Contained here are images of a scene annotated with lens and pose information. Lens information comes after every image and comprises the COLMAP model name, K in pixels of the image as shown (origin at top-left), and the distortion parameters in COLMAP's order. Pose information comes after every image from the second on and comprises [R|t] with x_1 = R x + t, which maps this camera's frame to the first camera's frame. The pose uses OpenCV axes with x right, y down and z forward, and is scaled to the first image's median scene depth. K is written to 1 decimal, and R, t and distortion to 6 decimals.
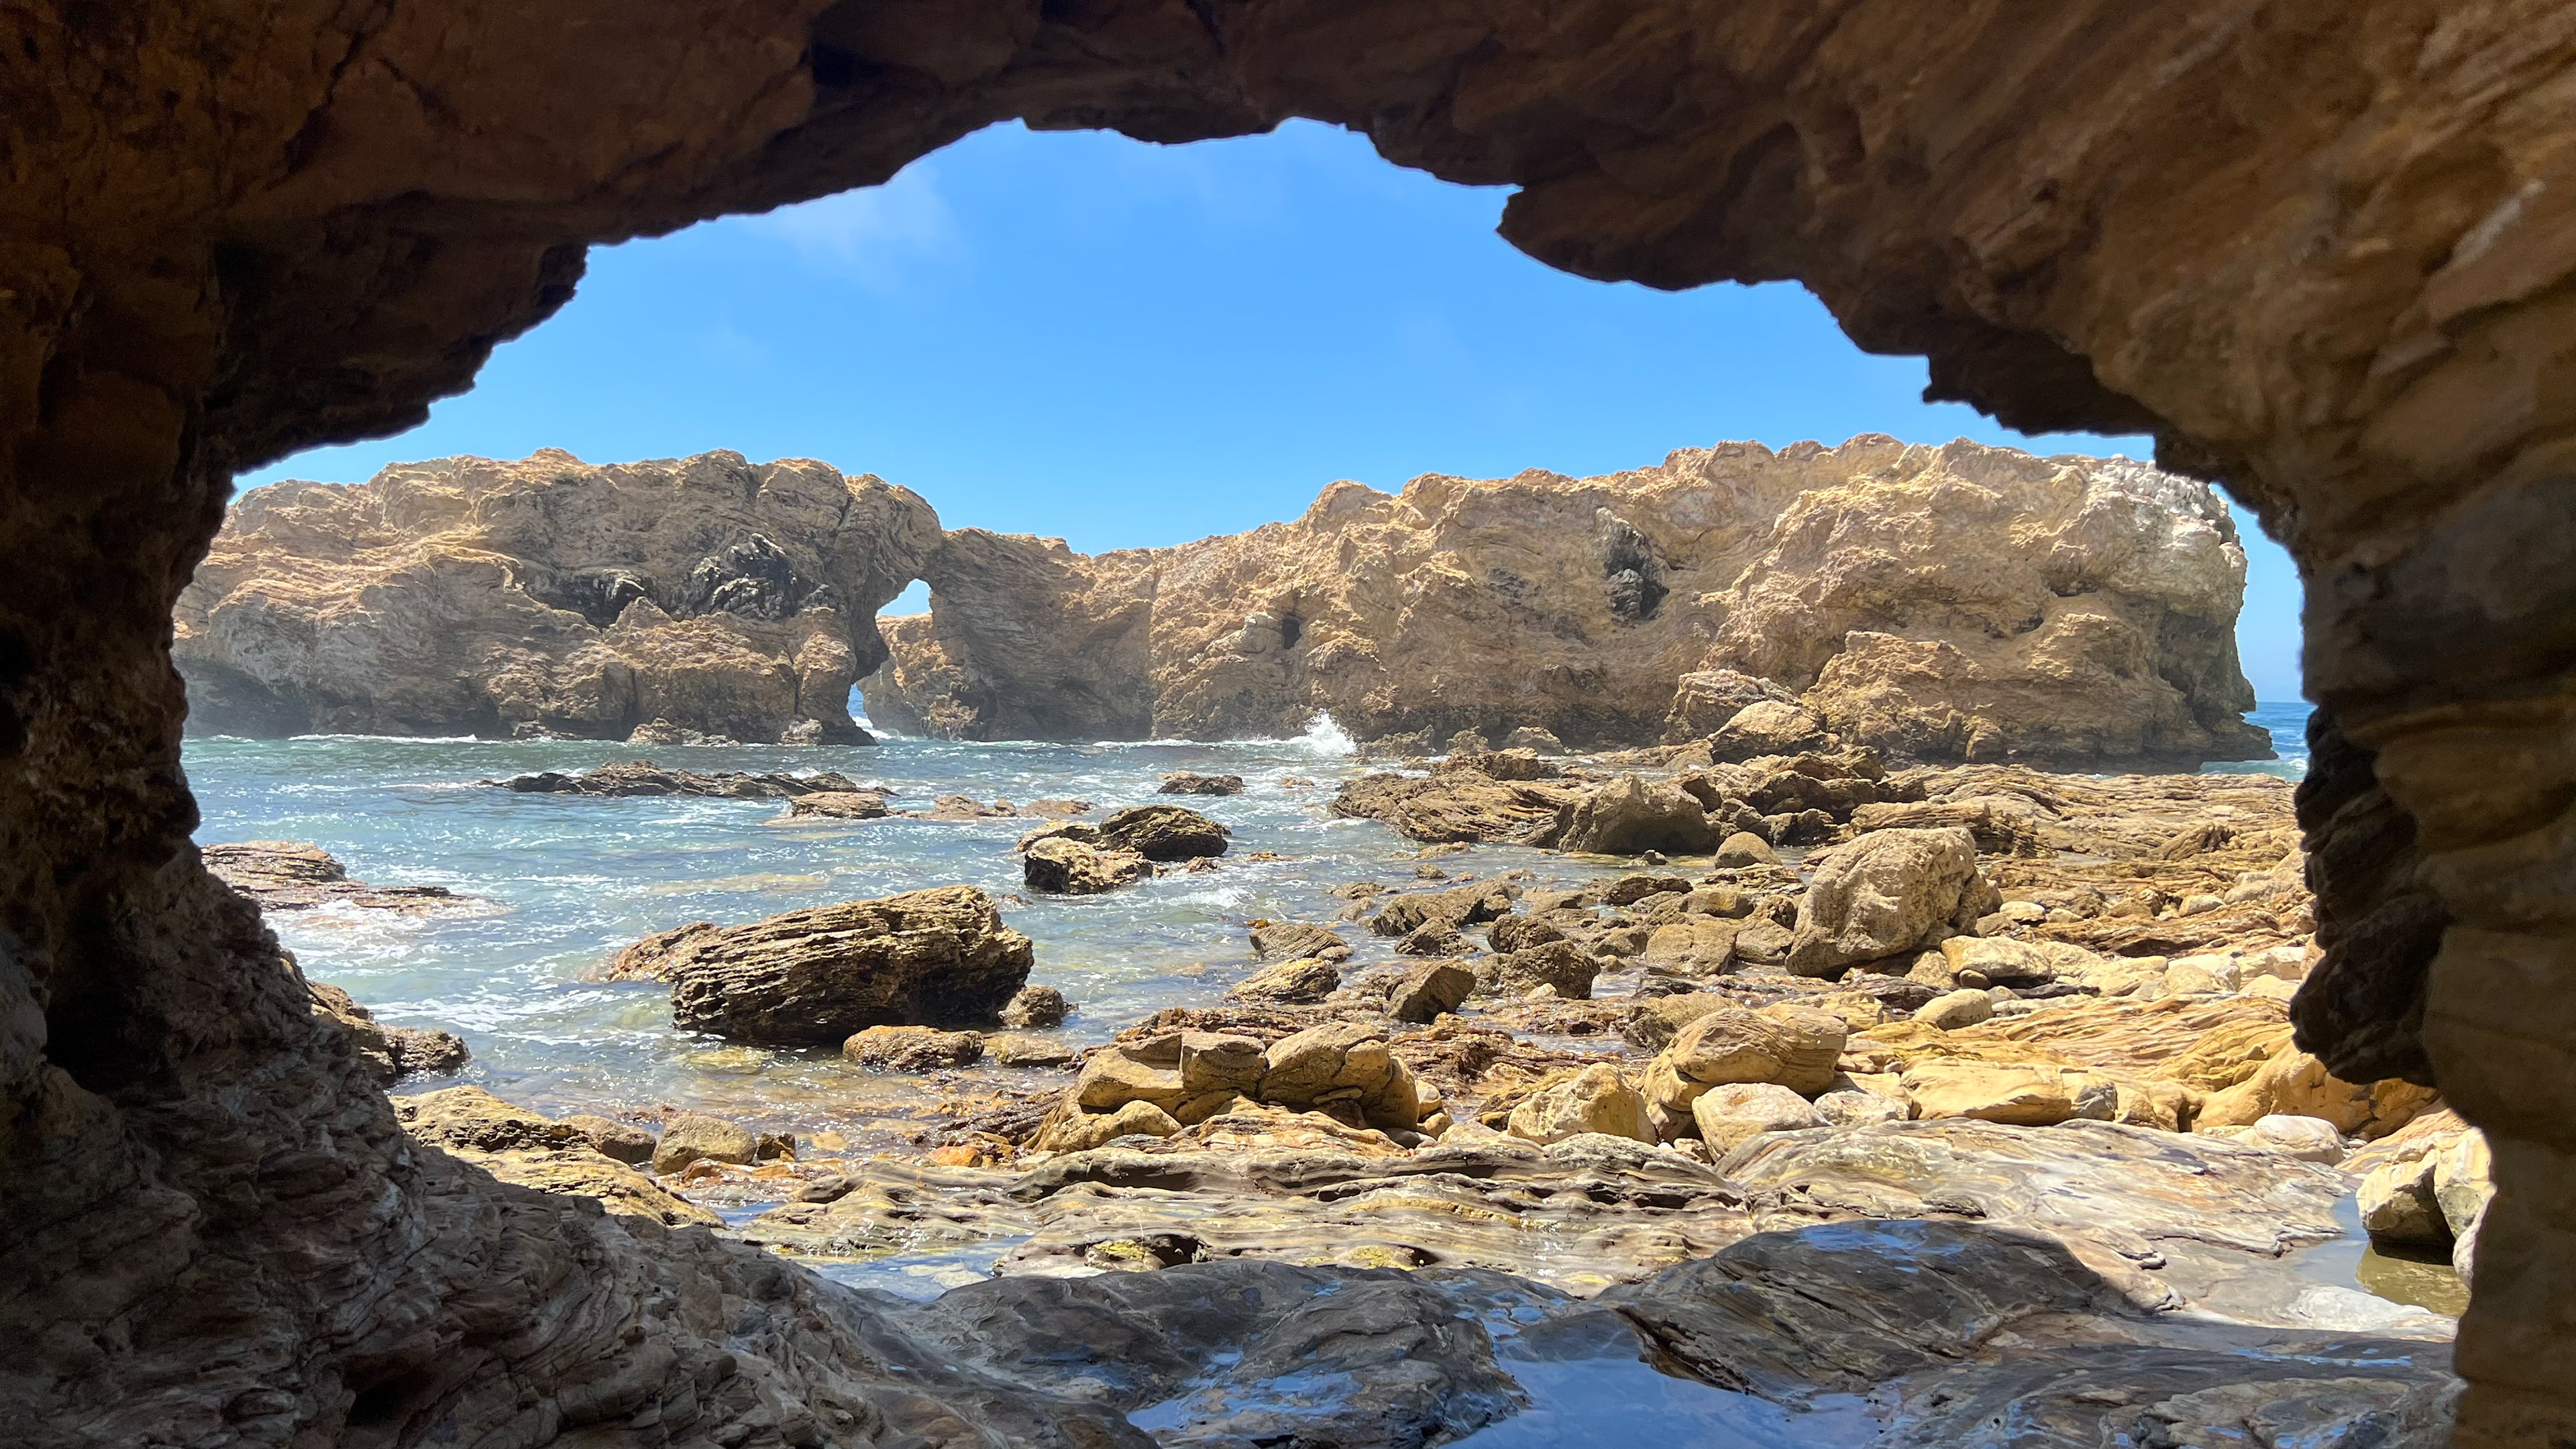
lens RADIAL K [[1931.7, 0, 1288.0], [0, 1931.7, 724.5], [0, 0, 1]] dist [0.100577, -0.171857]
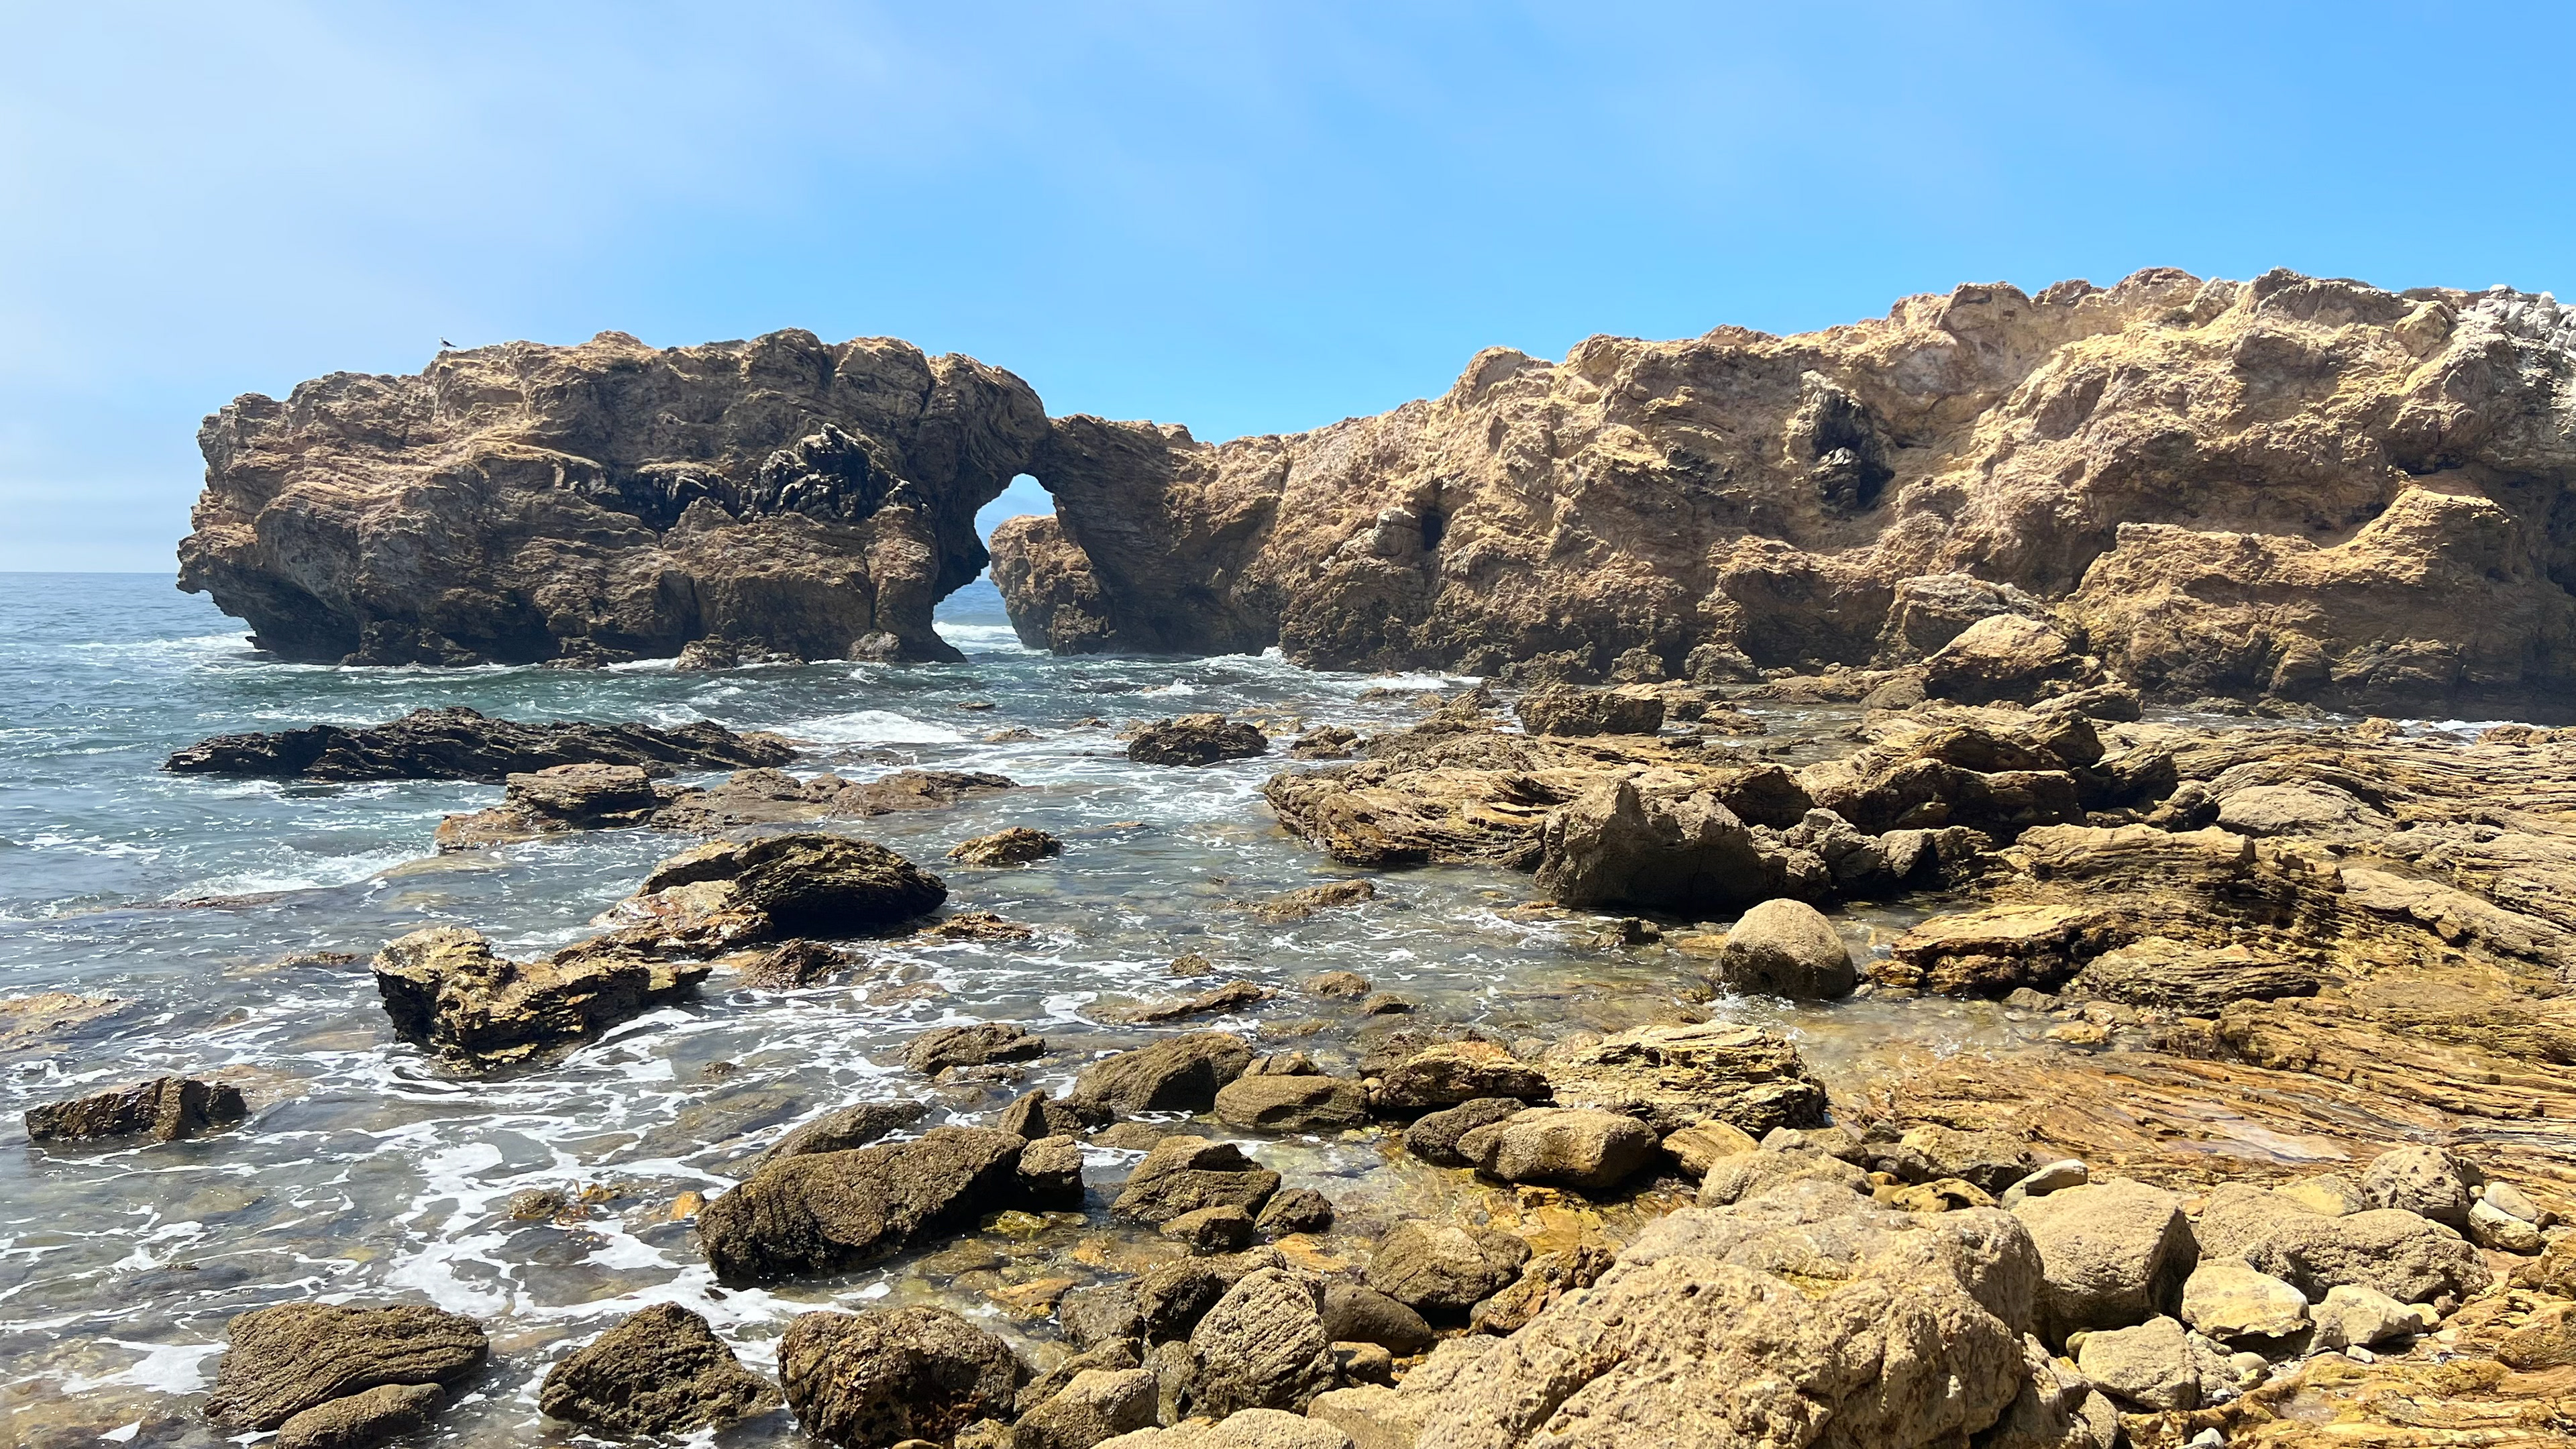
lens RADIAL K [[1931.7, 0, 1288.0], [0, 1931.7, 724.5], [0, 0, 1]] dist [0.100577, -0.171857]
pose [[0.989655, 0.005622, -0.143357, 0.063111], [0.002198, 0.998521, 0.054330, -0.009360], [0.143451, -0.054083, 0.988179, 0.154652]]
